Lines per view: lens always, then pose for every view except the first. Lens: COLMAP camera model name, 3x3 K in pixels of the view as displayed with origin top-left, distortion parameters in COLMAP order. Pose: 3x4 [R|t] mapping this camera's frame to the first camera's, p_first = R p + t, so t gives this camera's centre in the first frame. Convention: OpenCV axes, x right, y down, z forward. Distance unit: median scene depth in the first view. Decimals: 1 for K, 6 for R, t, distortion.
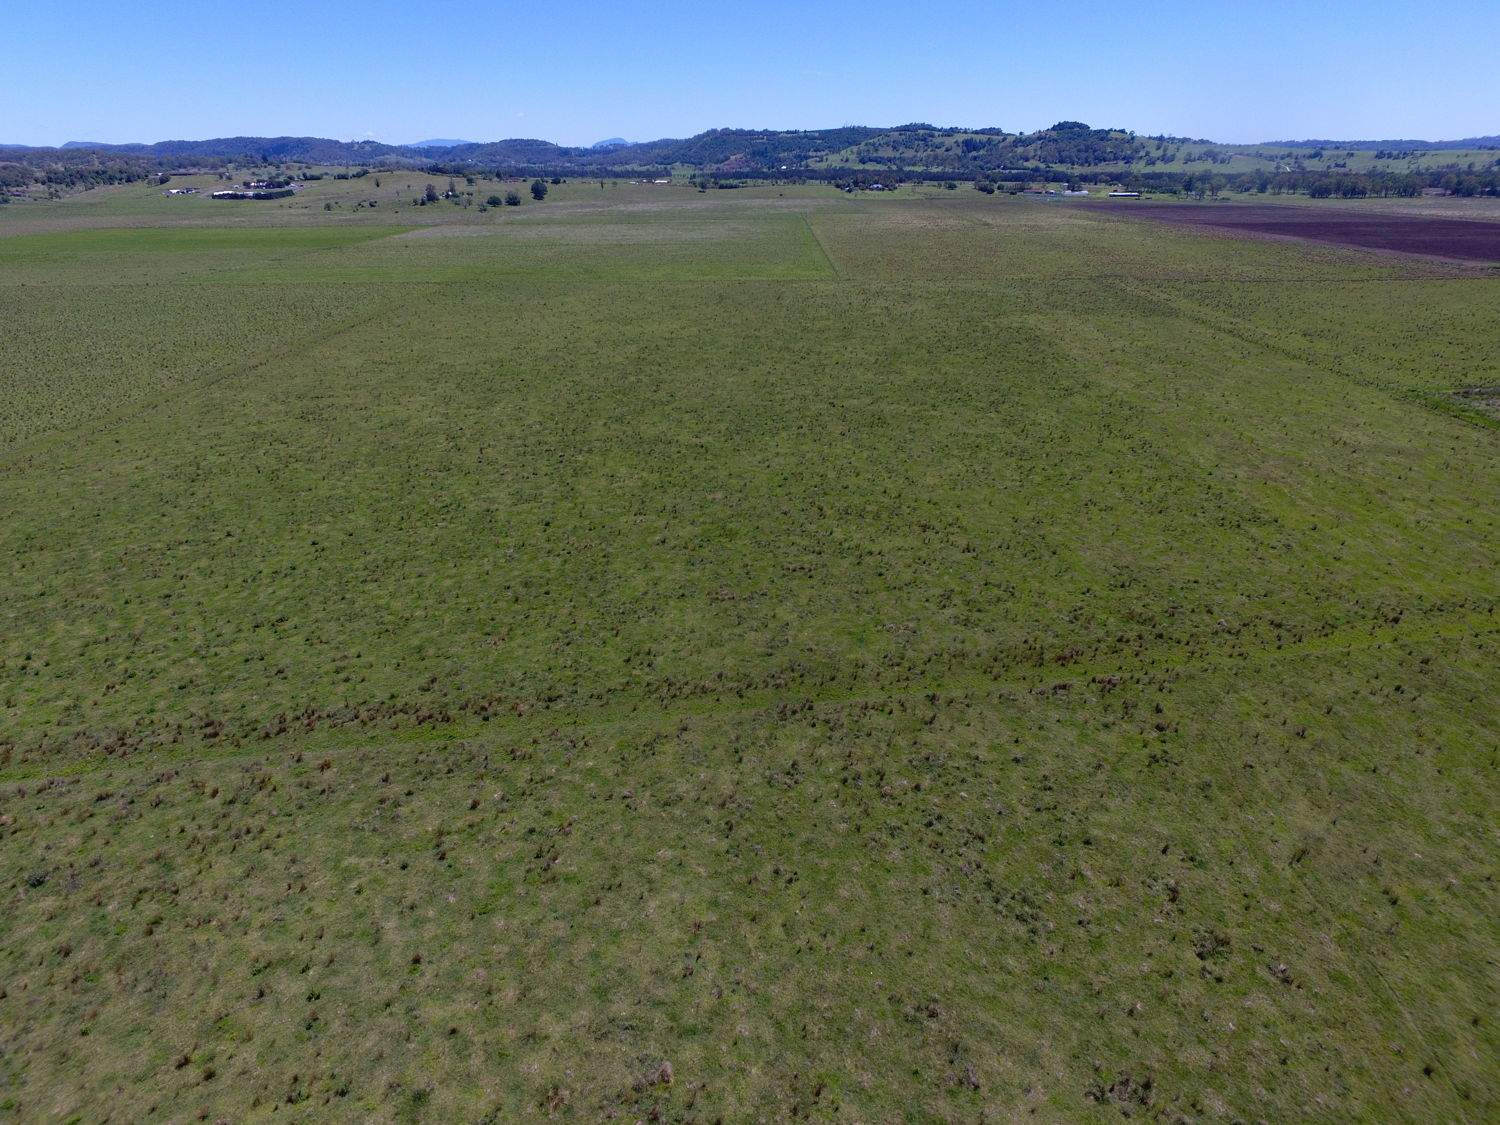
lens RADIAL K [[868.9, 0, 747.0], [0, 868.9, 556.9], [0, 0, 1]] dist [-0.013227, 0.012874]
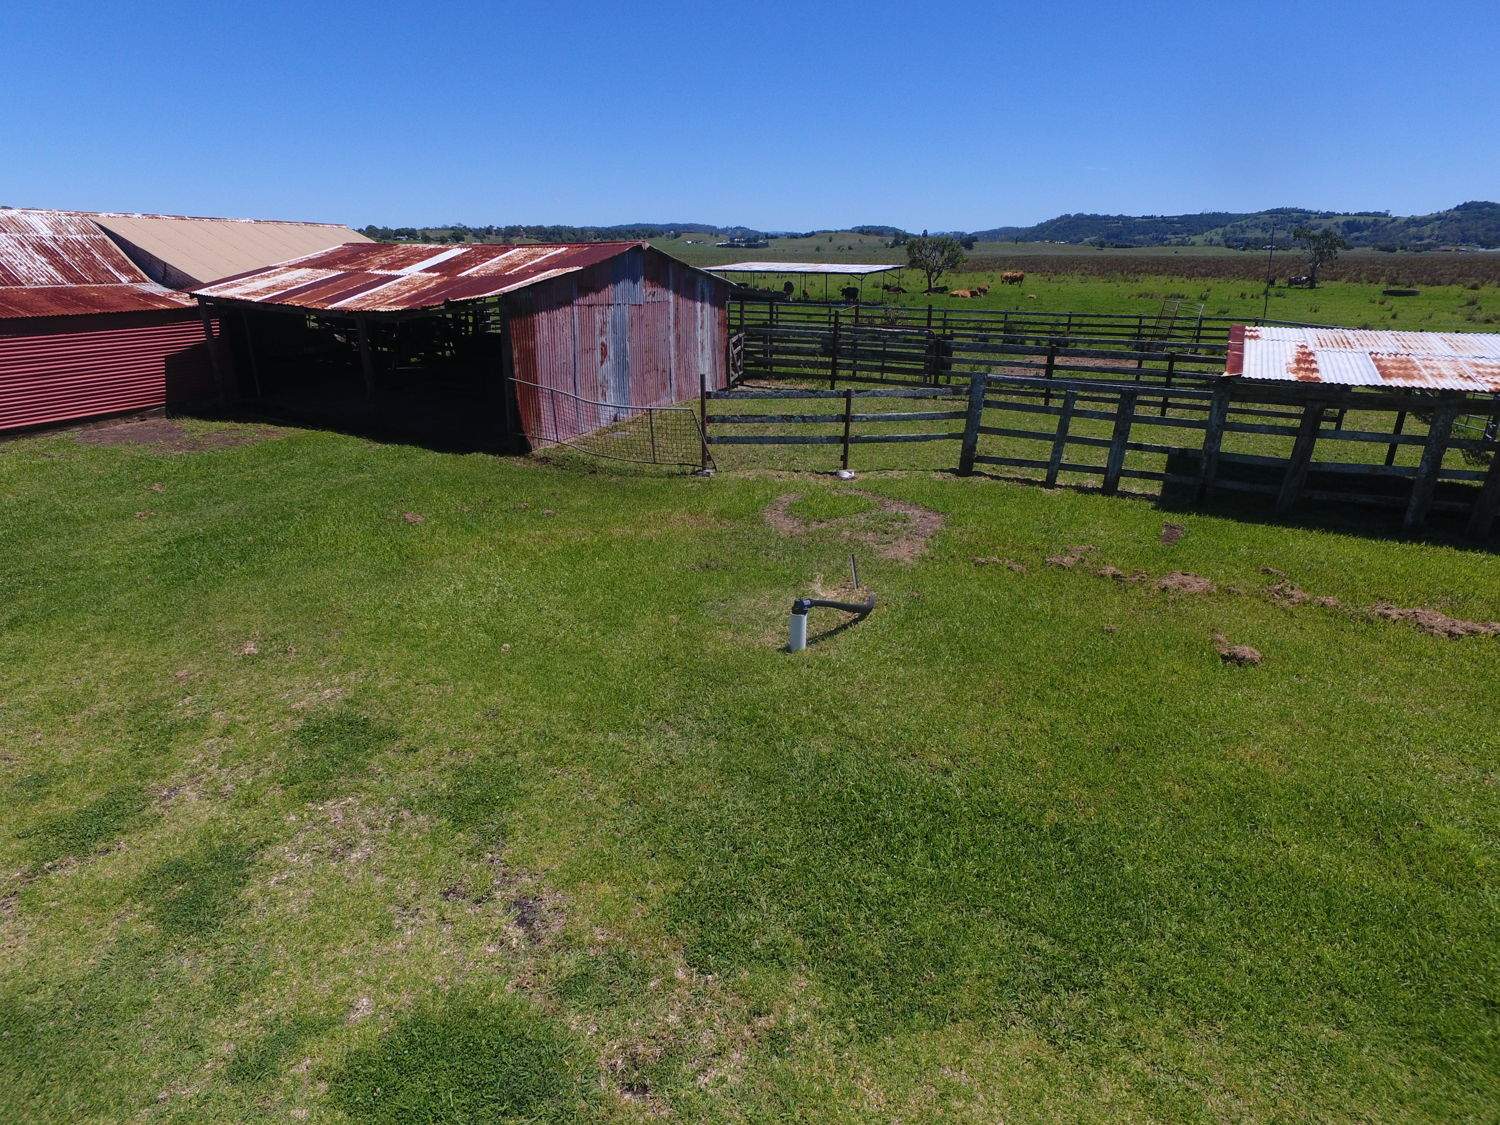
lens RADIAL K [[868.9, 0, 747.0], [0, 868.9, 556.9], [0, 0, 1]] dist [-0.013227, 0.012874]
pose [[0.944024, 0.120922, -0.306915, -0.047210], [-0.148757, 0.986471, -0.068891, 0.069748], [0.294432, 0.110690, 0.949240, -0.100961]]
